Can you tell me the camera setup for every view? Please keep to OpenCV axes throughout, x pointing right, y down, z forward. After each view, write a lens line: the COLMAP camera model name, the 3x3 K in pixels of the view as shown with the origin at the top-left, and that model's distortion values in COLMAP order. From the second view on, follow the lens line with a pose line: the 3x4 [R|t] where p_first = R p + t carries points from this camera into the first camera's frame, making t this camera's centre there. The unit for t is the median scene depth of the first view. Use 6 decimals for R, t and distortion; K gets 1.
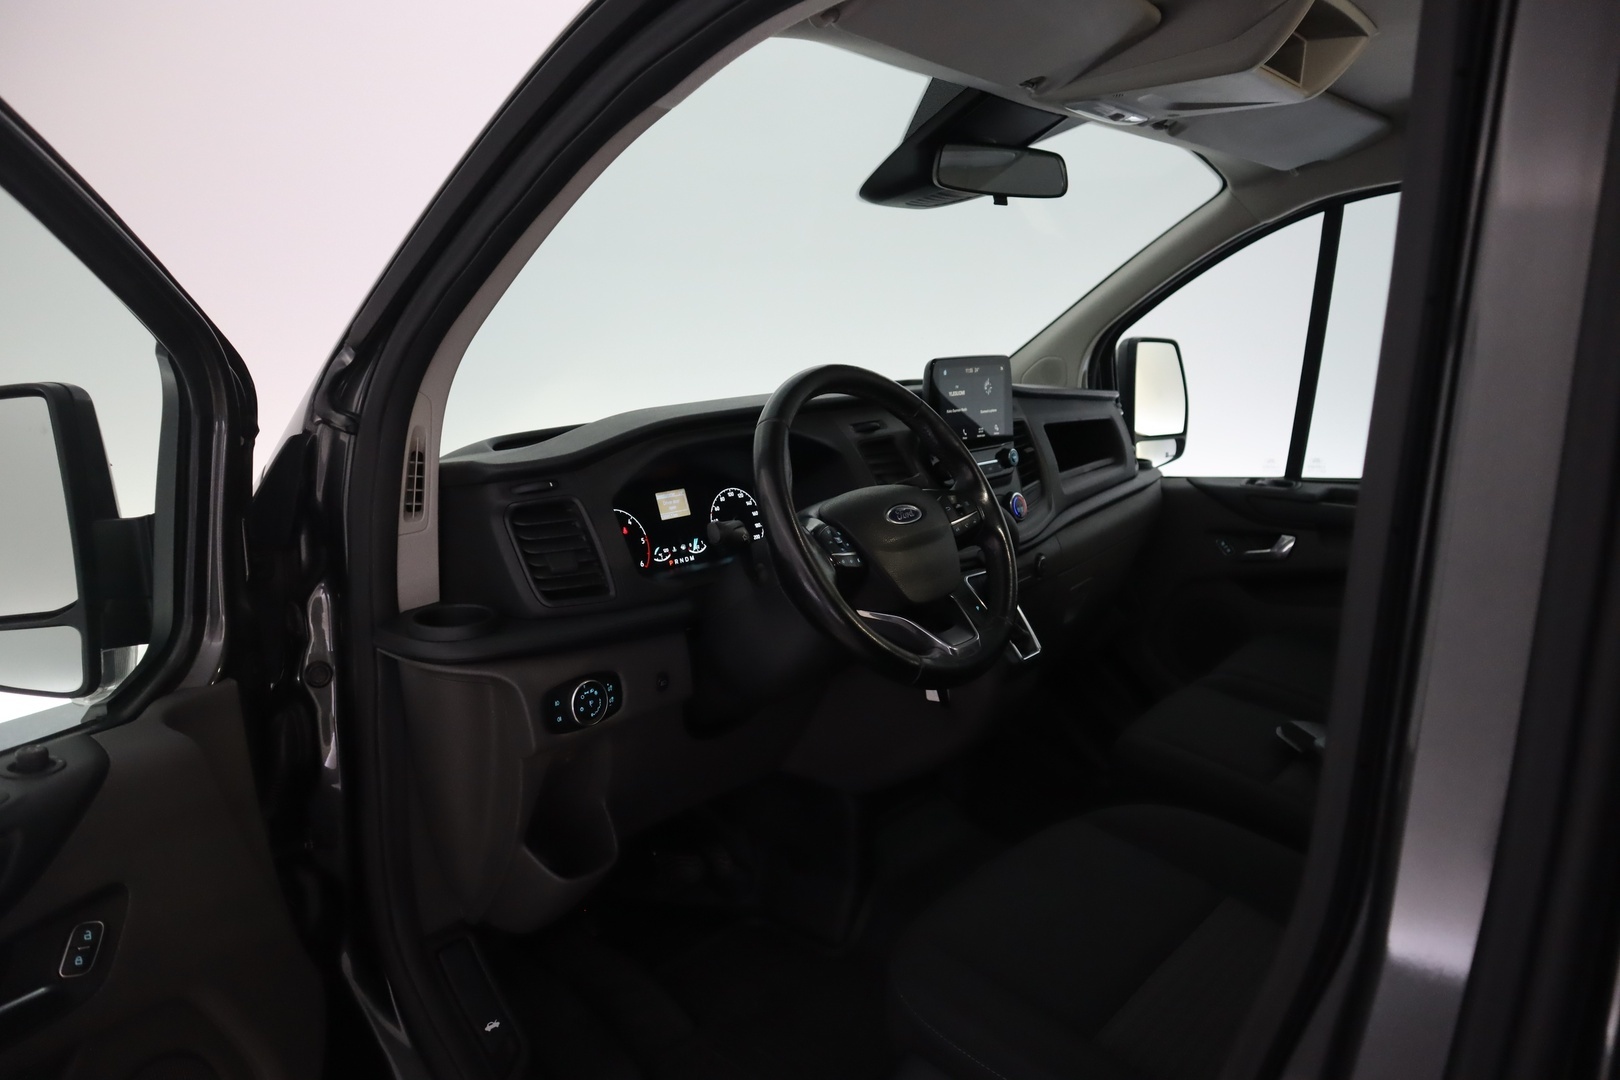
lens RADIAL K [[1151.8, 0, 810.6], [0, 1151.8, 538.3], [0, 0, 1]] dist [0.000947, 0.000417]
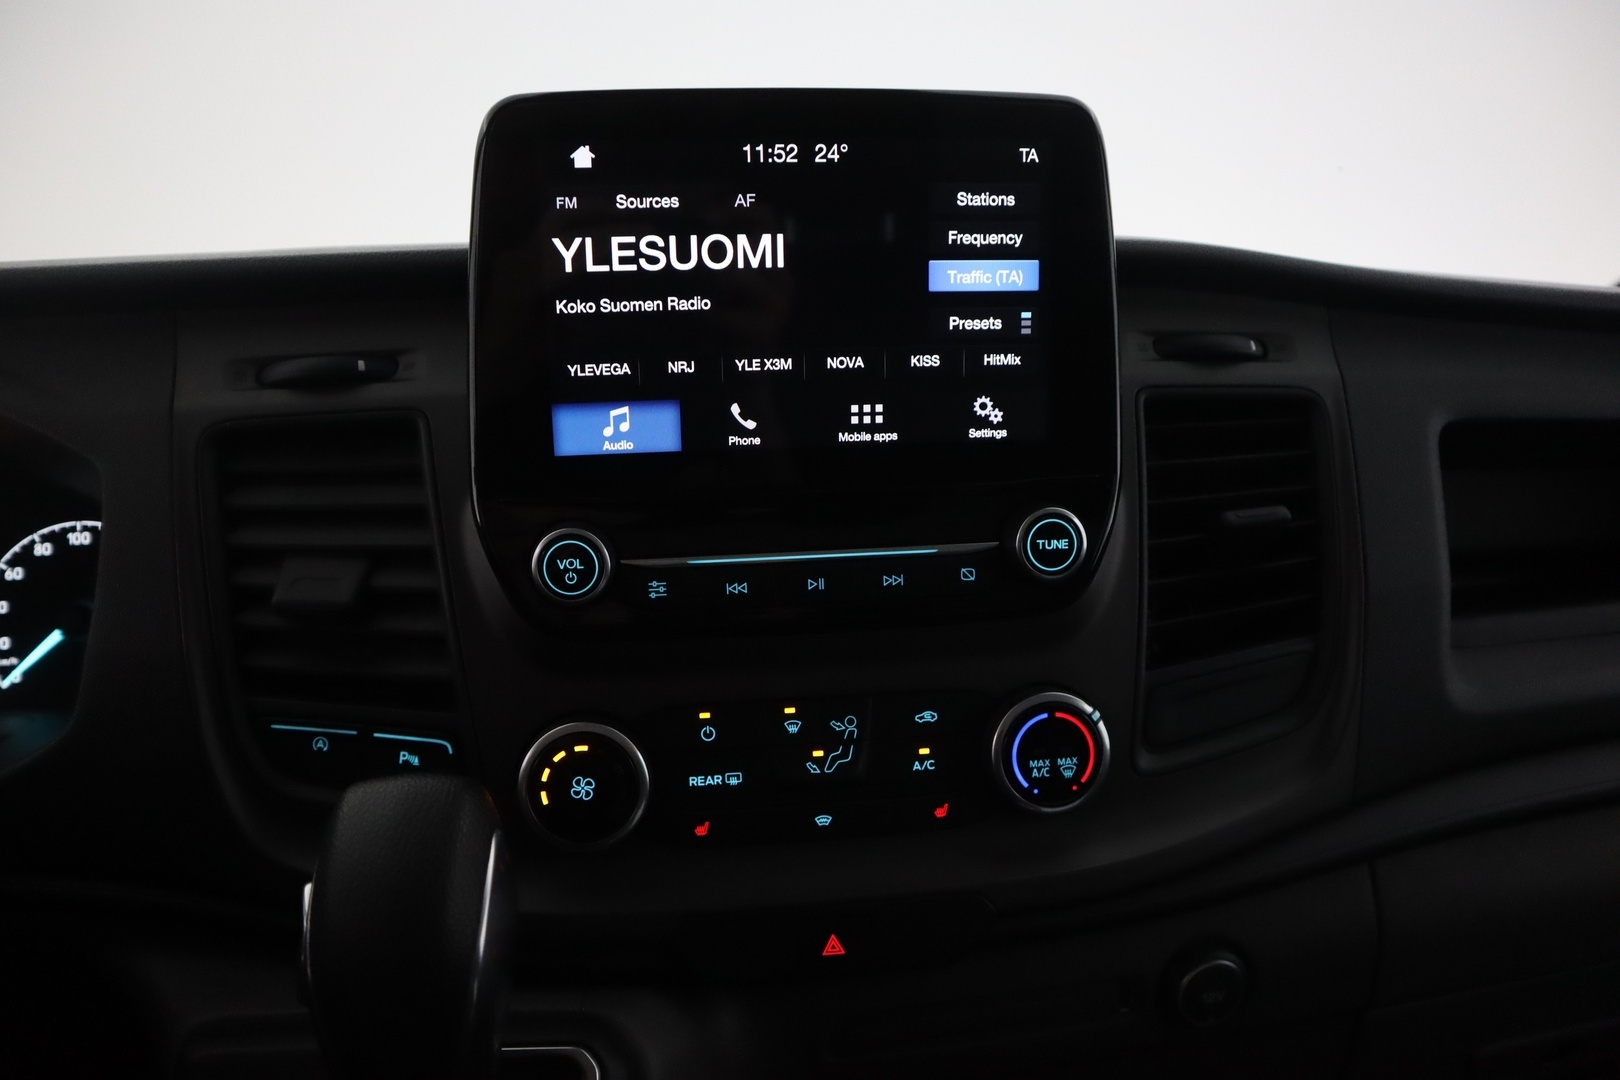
lens RADIAL K [[1118.9, 0, 817.0], [0, 1118.9, 549.6], [0, 0, 1]] dist [-0.121049, 0.065422]
pose [[0.743639, 0.150875, -0.651335, 0.226492], [-0.123509, 0.988438, 0.087949, -0.065143], [0.657074, 0.015043, 0.753676, 0.628757]]
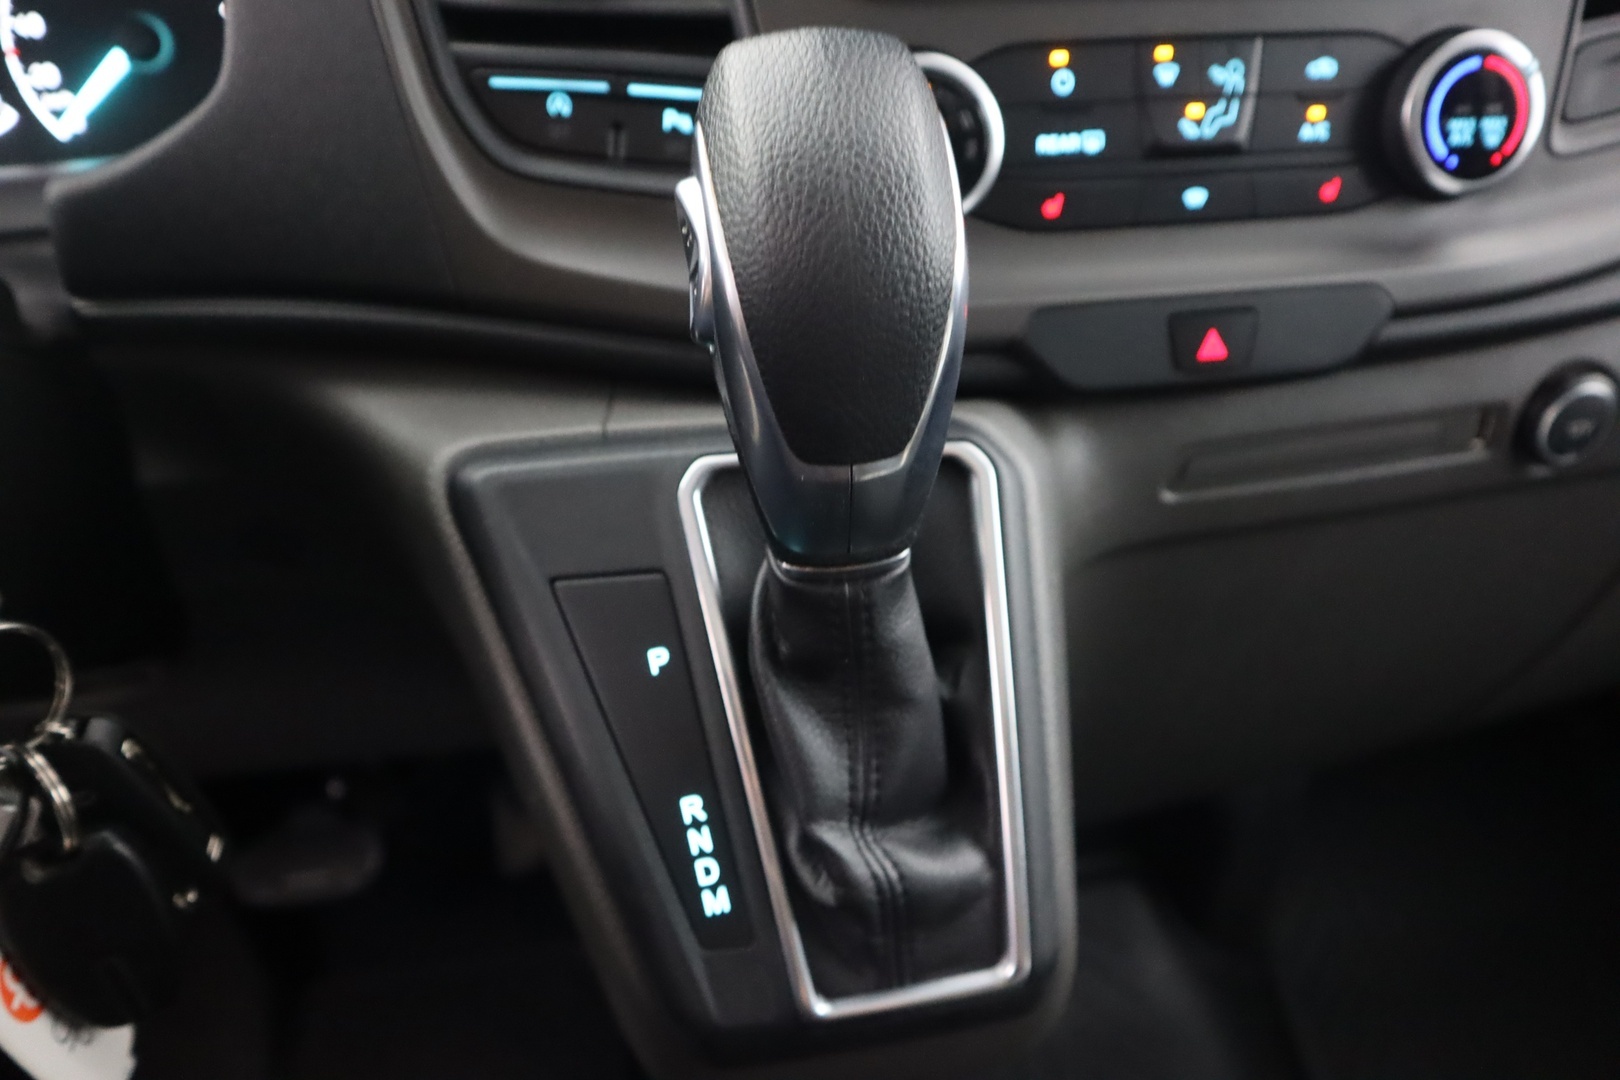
lens RADIAL K [[1118.9, 0, 817.0], [0, 1118.9, 549.6], [0, 0, 1]] dist [-0.121049, 0.065422]
pose [[0.762851, 0.344174, -0.547360, 0.172731], [-0.107291, 0.902199, 0.417762, -0.018719], [0.637611, -0.259963, 0.725170, 0.618372]]
